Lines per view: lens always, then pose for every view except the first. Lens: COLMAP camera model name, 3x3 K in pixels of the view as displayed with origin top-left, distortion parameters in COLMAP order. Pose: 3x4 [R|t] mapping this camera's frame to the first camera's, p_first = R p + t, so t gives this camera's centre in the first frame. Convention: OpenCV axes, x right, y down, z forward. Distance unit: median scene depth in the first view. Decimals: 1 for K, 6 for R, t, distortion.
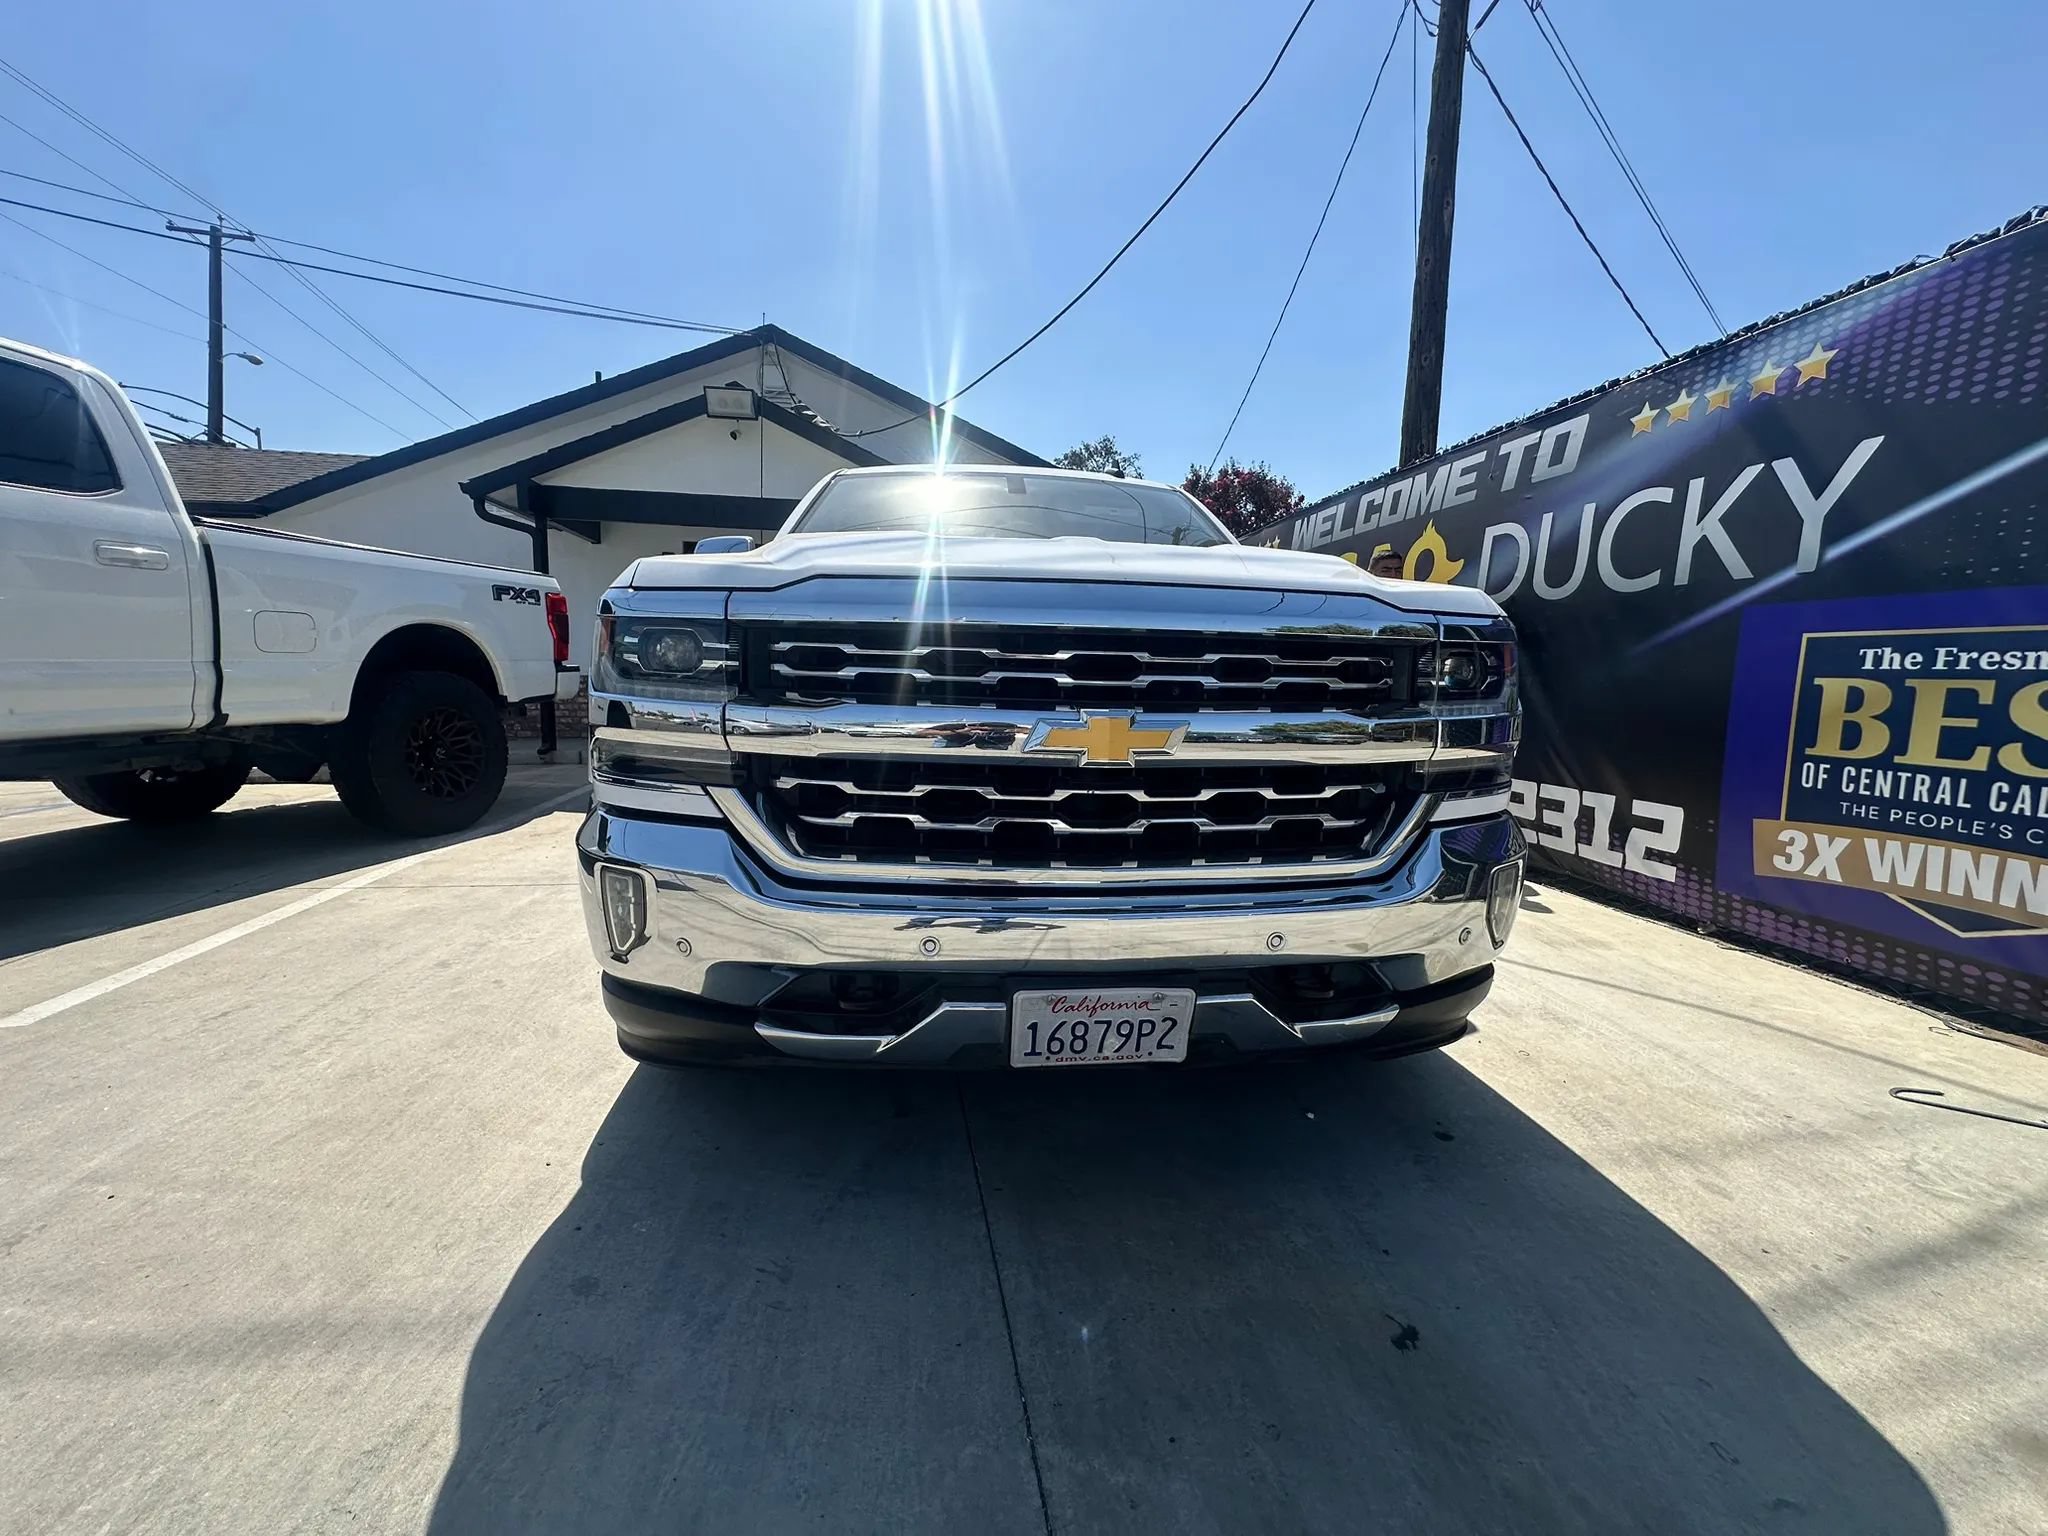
lens RADIAL K [[817.4, 0, 1021.7], [0, 817.4, 770.5], [0, 0, 1]] dist [-0.005606, 0.001013]
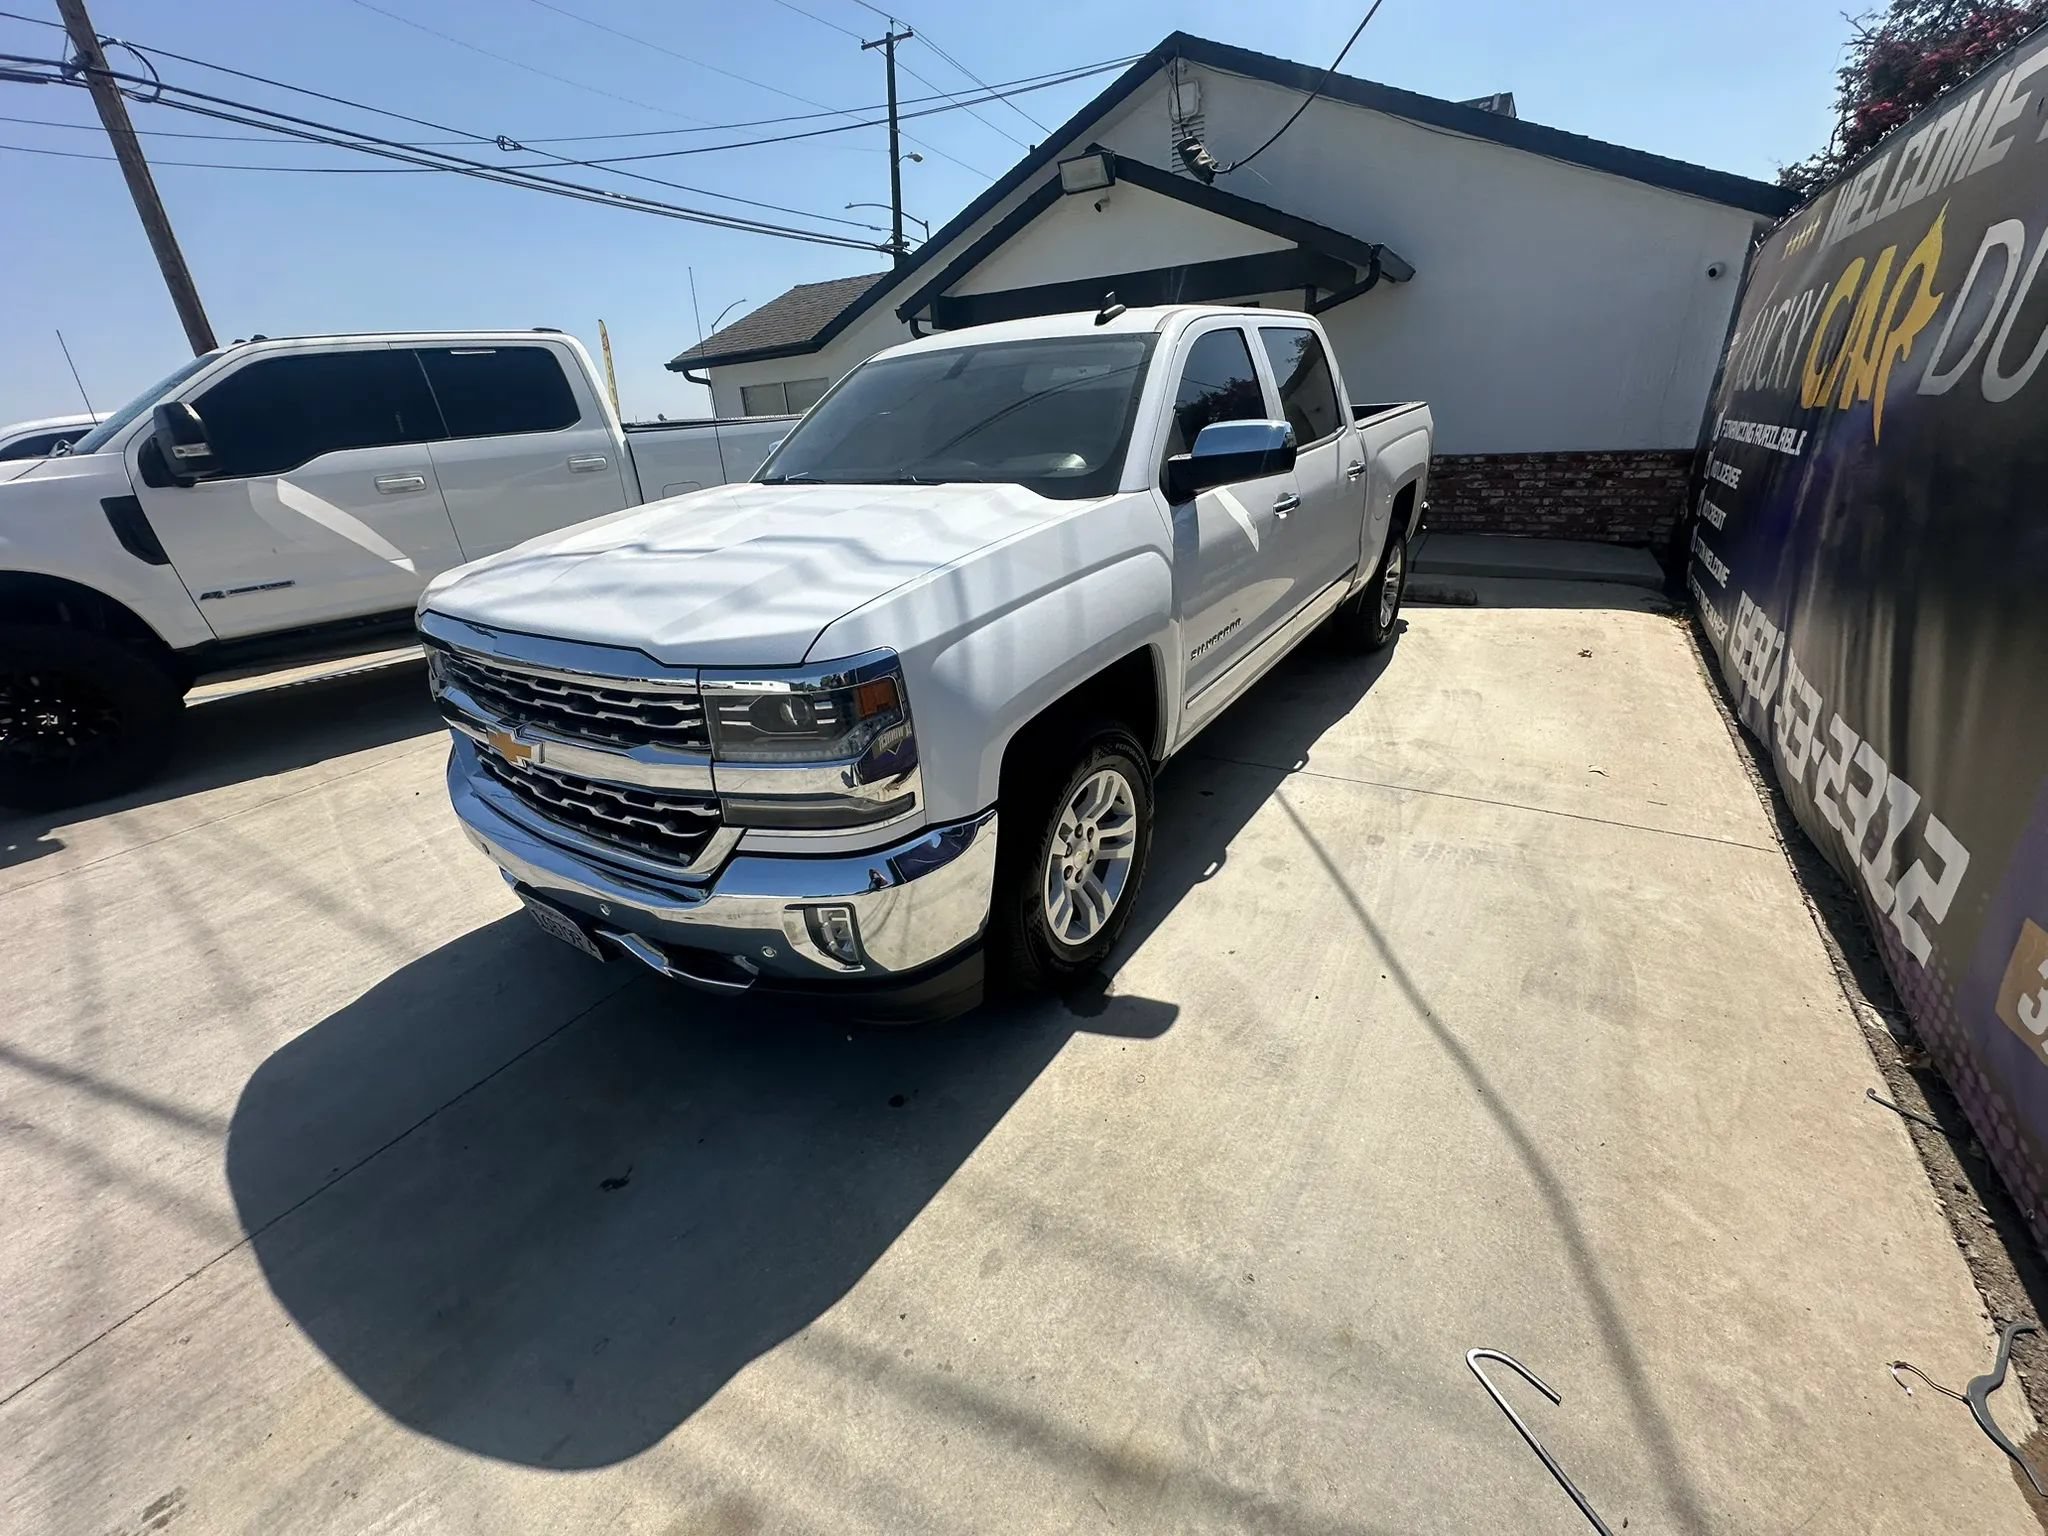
lens RADIAL K [[817.4, 0, 1021.1], [0, 817.4, 770.1], [0, 0, 1]] dist [-0.005606, 0.001013]
pose [[0.761573, 0.202097, -0.615763, 0.655701], [-0.003005, 0.951226, 0.308481, -0.172500], [0.648073, -0.233080, 0.725035, 0.213616]]
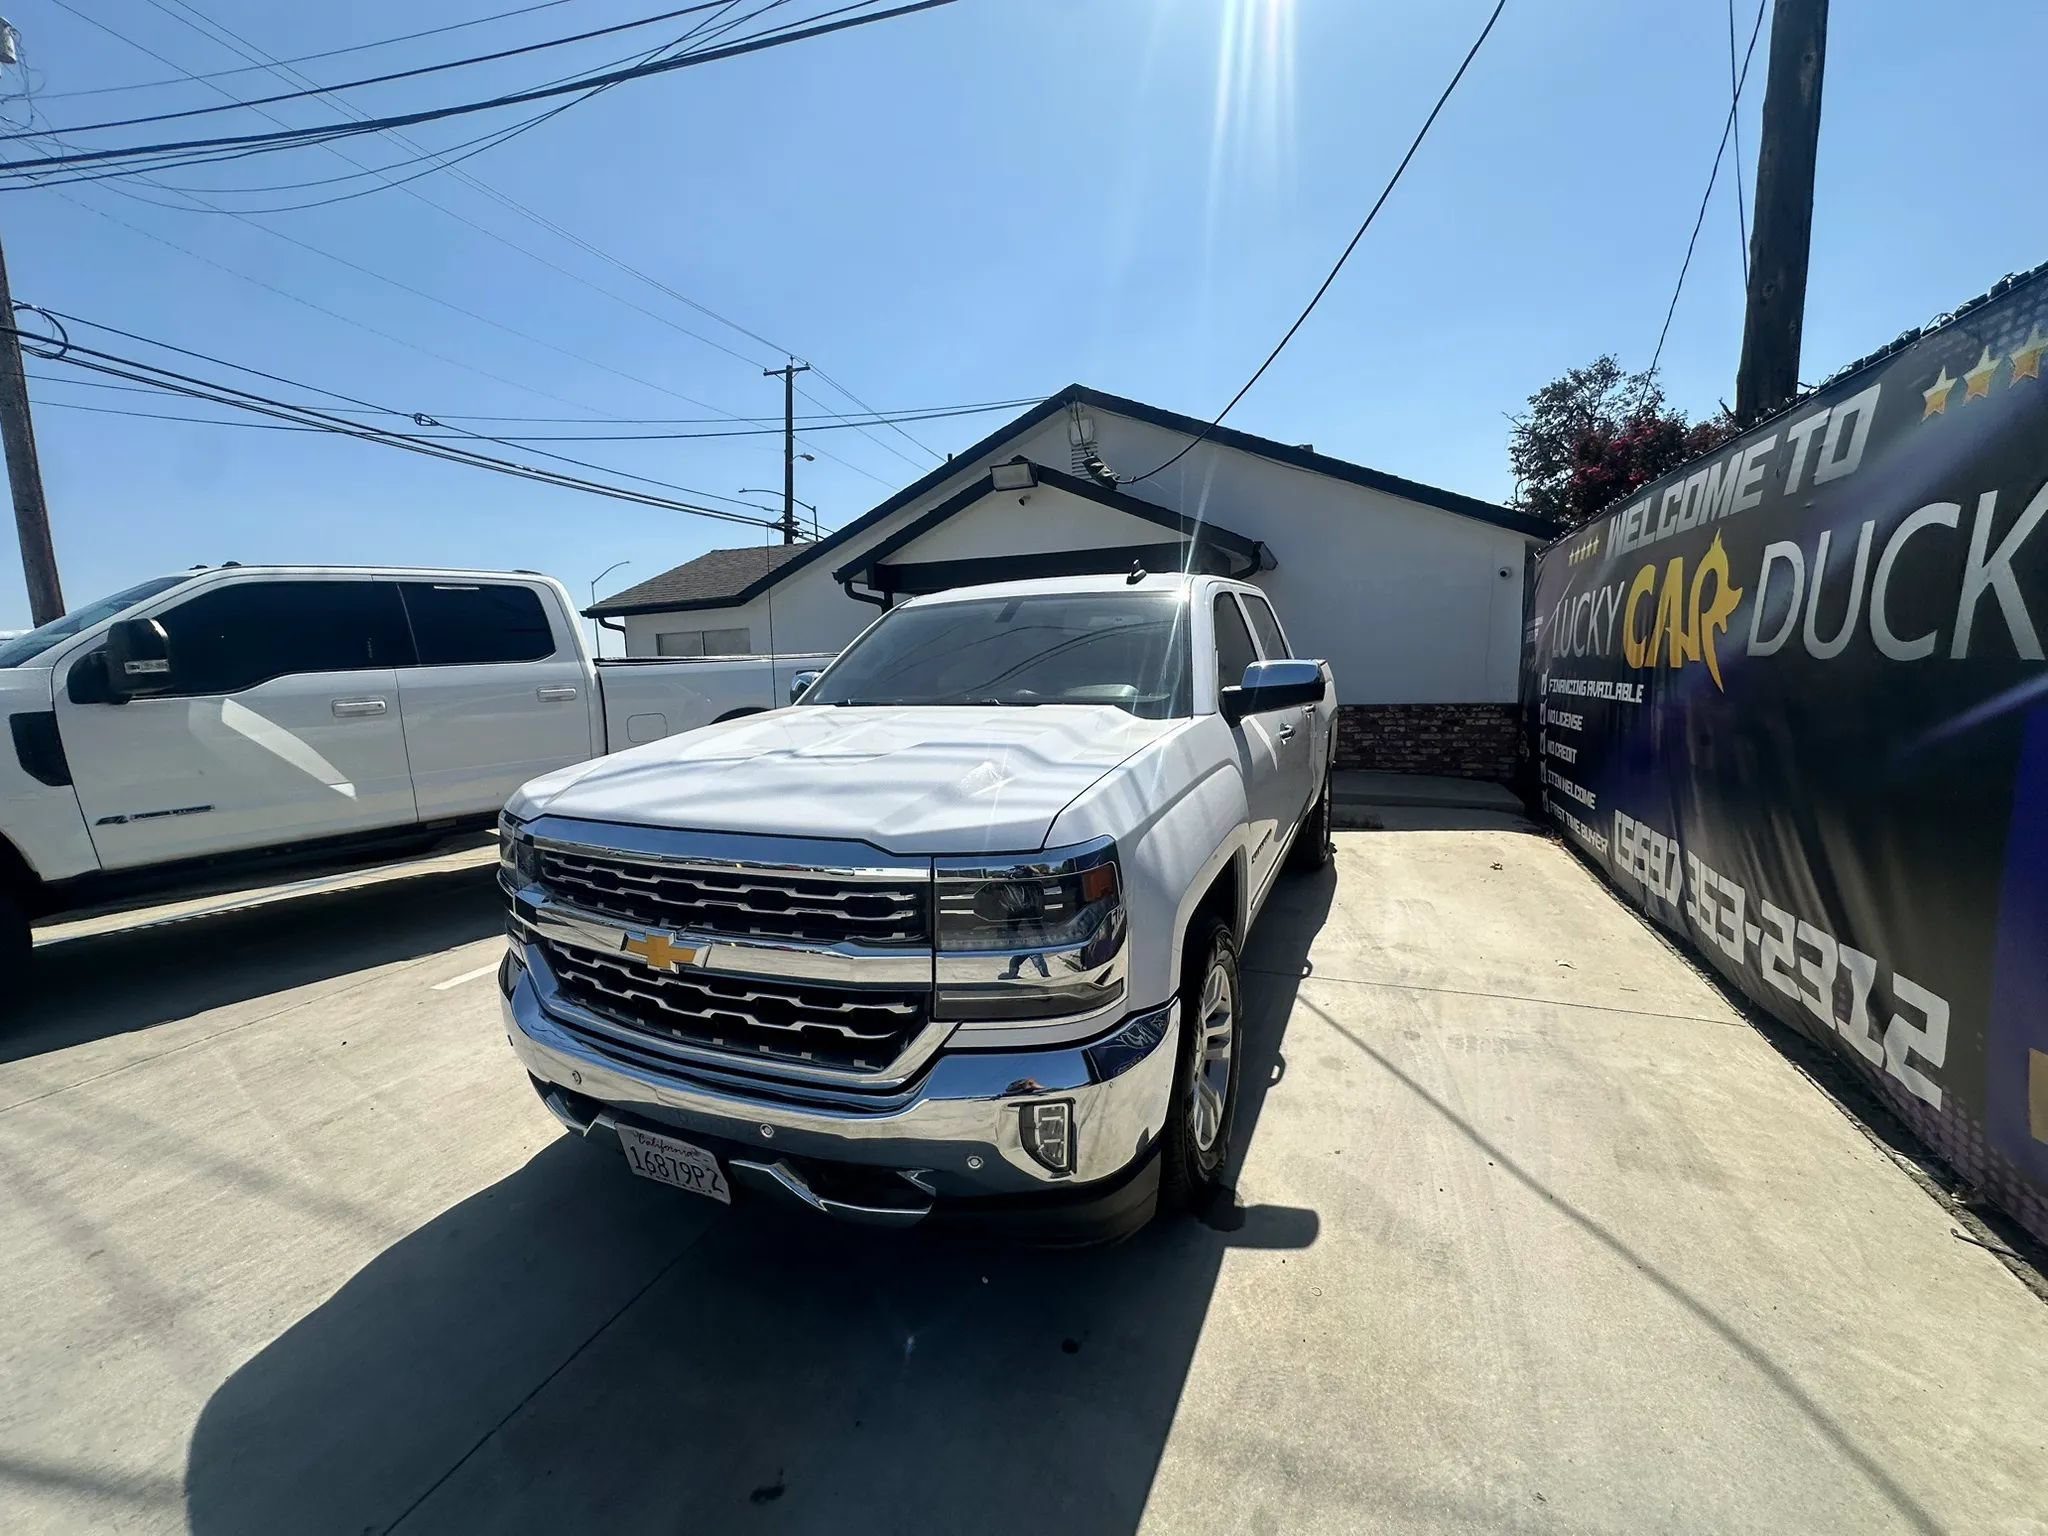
lens RADIAL K [[817.4, 0, 1021.0], [0, 817.4, 769.9], [0, 0, 1]] dist [-0.005606, 0.001013]
pose [[0.858171, 0.020940, -0.512937, 0.507025], [-0.011636, 0.999704, 0.021344, -0.145162], [0.513232, -0.012348, 0.858161, 0.065515]]
